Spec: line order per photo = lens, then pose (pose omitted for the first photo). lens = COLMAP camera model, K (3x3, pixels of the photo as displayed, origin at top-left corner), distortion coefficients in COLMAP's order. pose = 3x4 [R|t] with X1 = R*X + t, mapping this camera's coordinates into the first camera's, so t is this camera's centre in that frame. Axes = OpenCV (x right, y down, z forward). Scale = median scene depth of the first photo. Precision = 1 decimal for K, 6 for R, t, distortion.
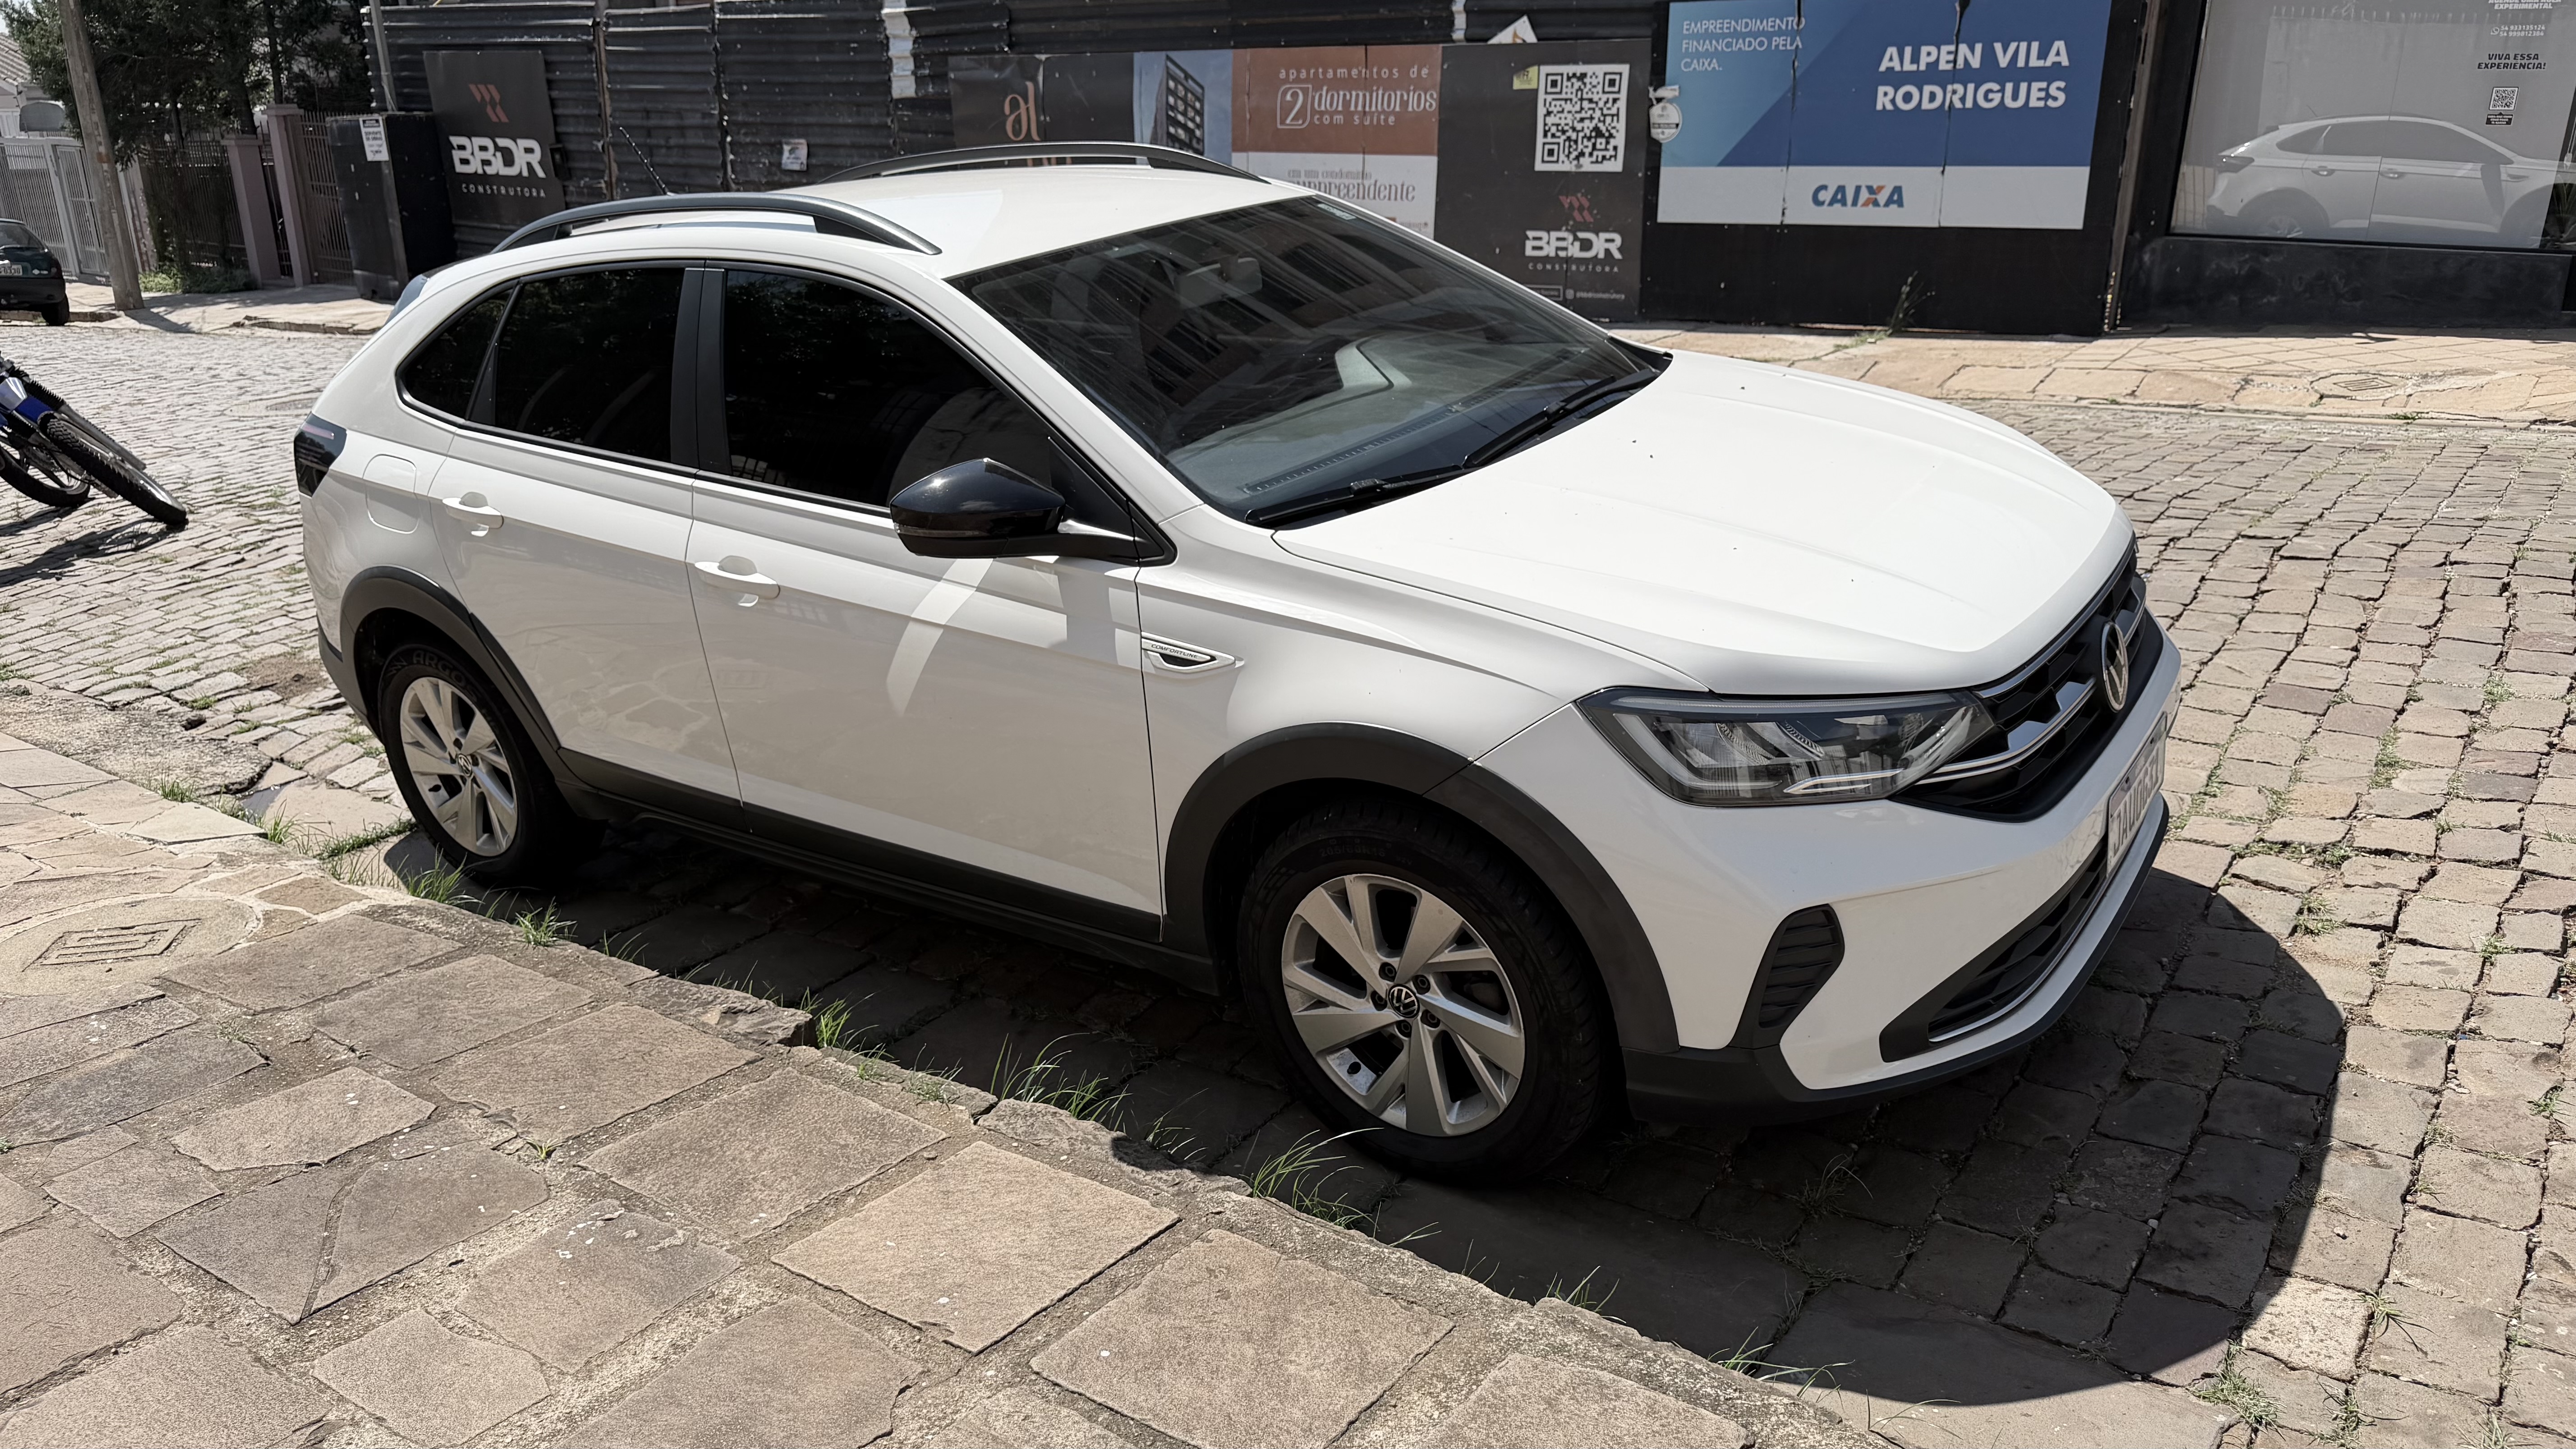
lens RADIAL K [[1838.9, 0, 1272.7], [0, 1838.9, 729.7], [0, 0, 1]] dist [-0.004720, -0.006434]
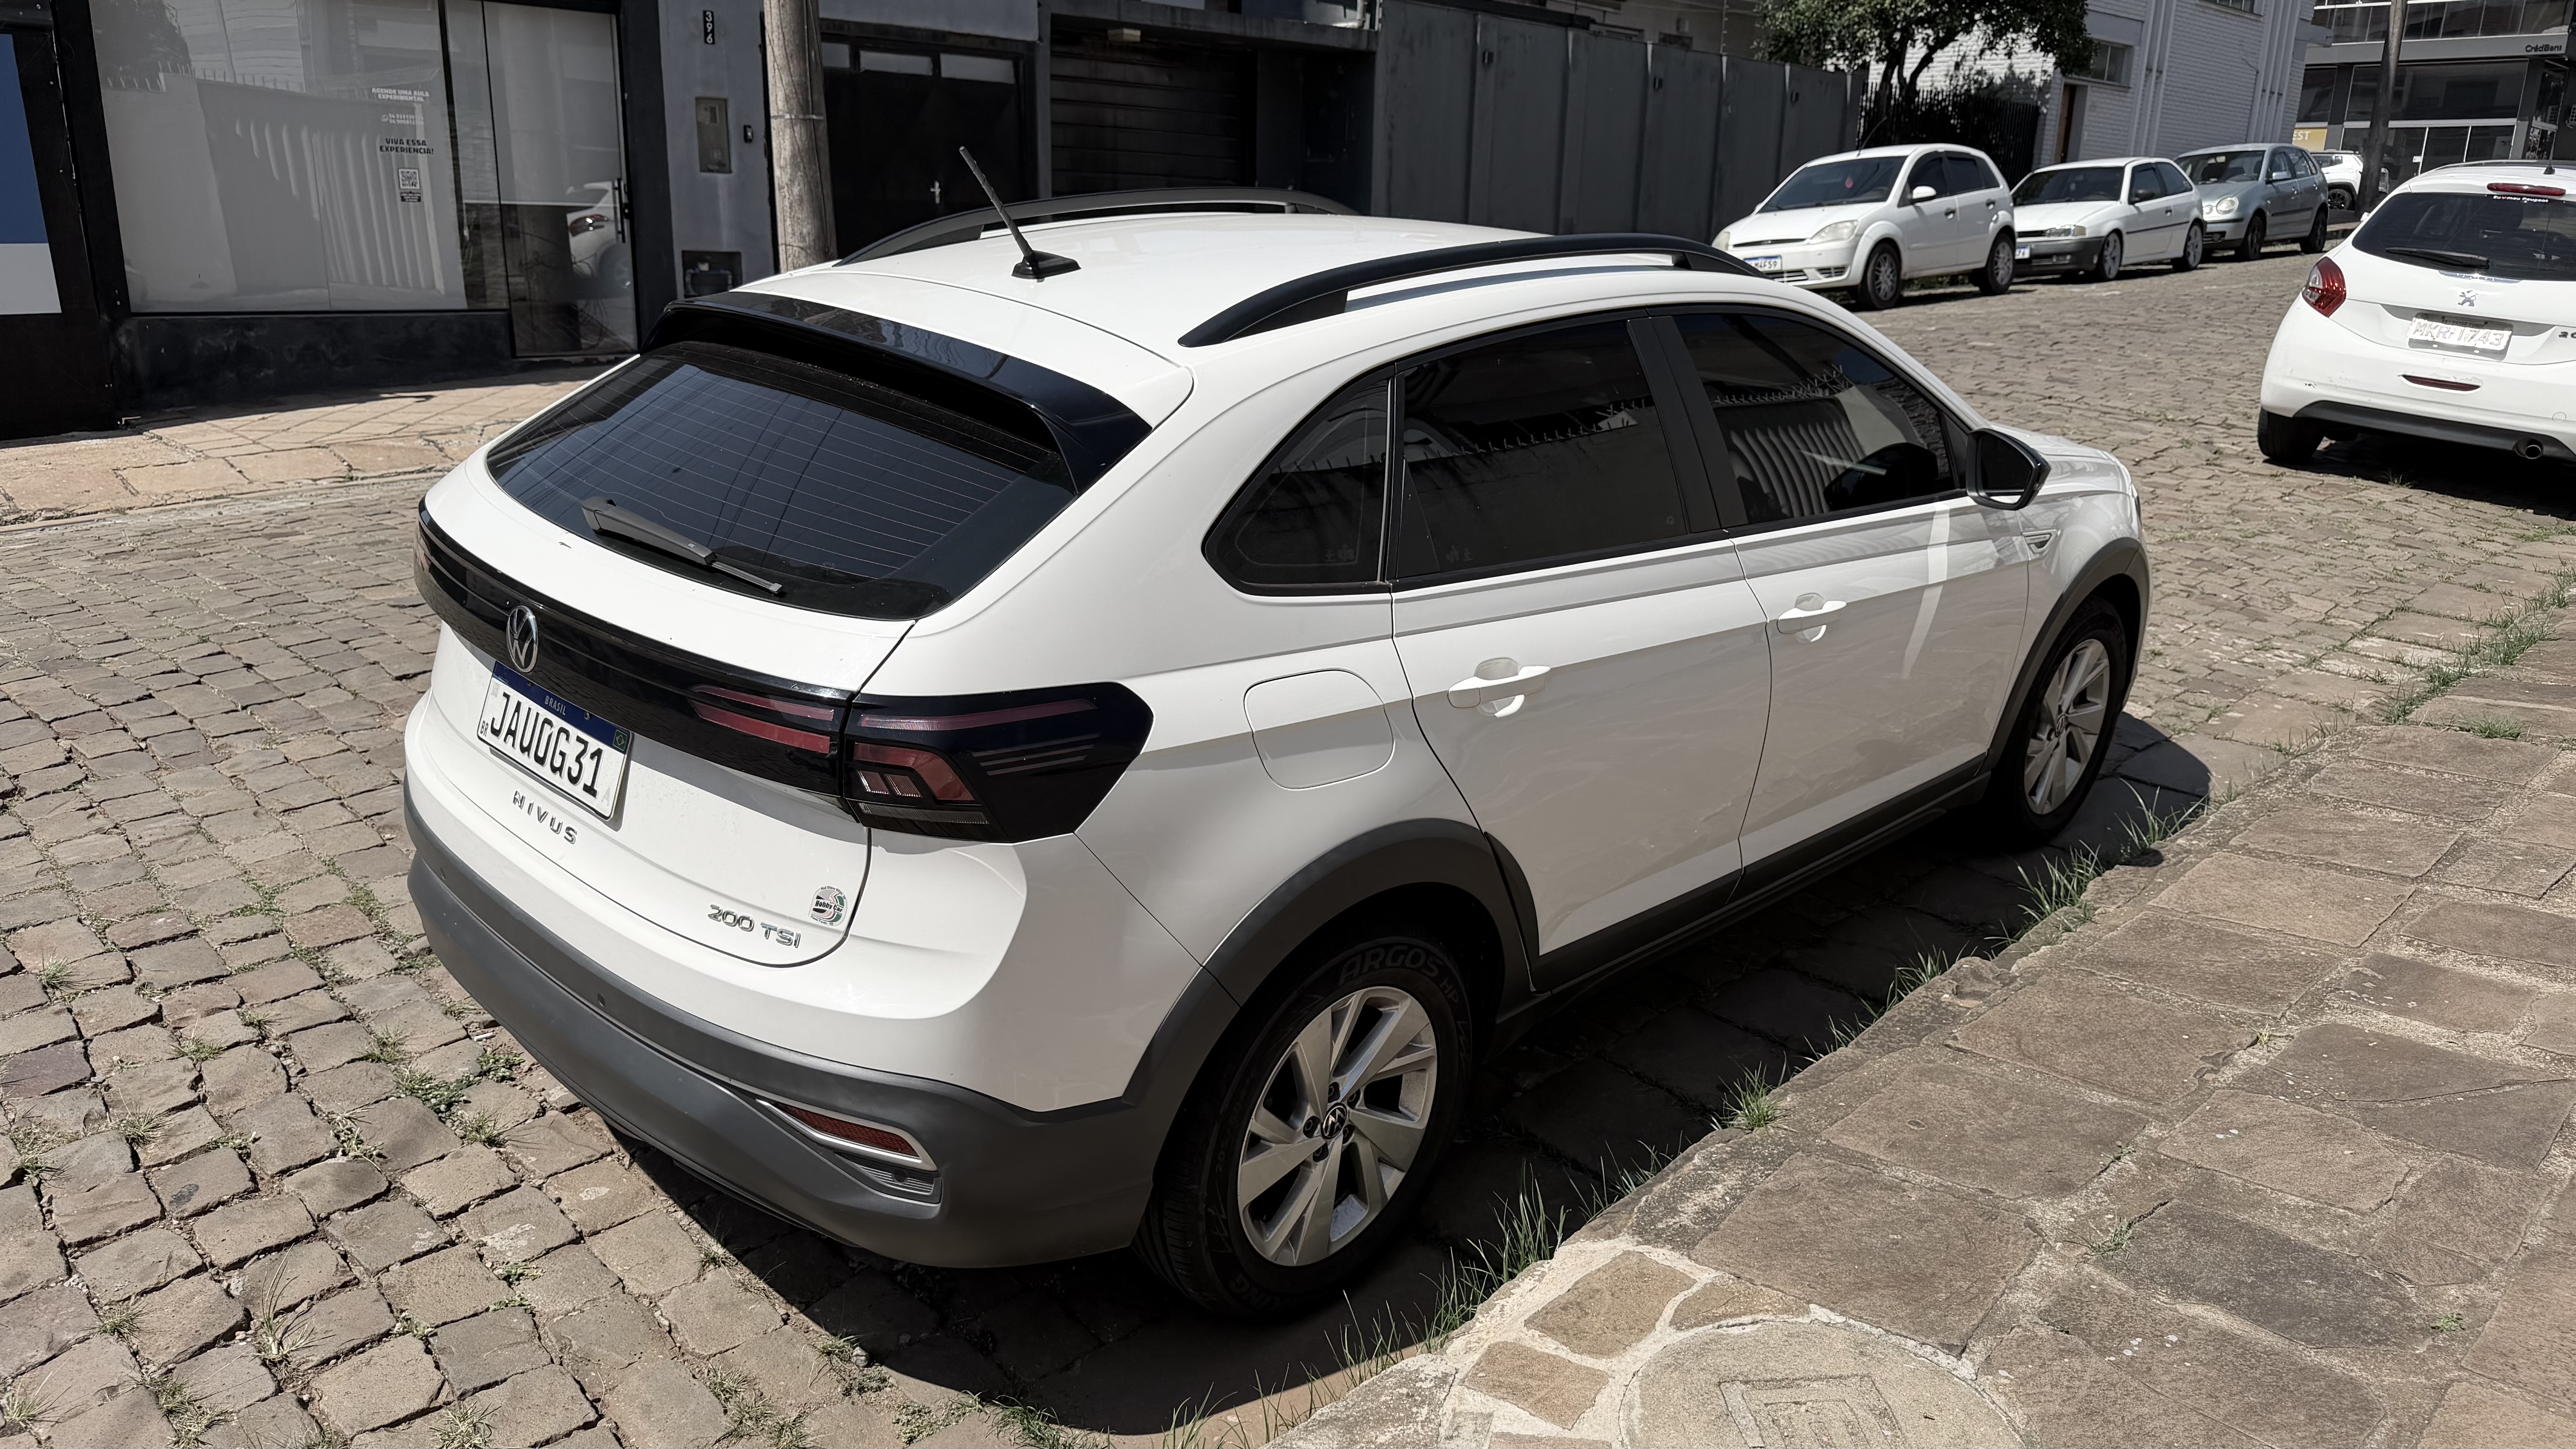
lens RADIAL K [[1838.9, 0, 1277.4], [0, 1838.9, 725.7], [0, 0, 1]] dist [-0.004720, -0.006434]
pose [[0.158409, -0.254561, 0.953994, -0.378871], [0.299561, 0.933044, 0.199229, -0.090665], [-0.940834, 0.254220, 0.224060, 0.311609]]
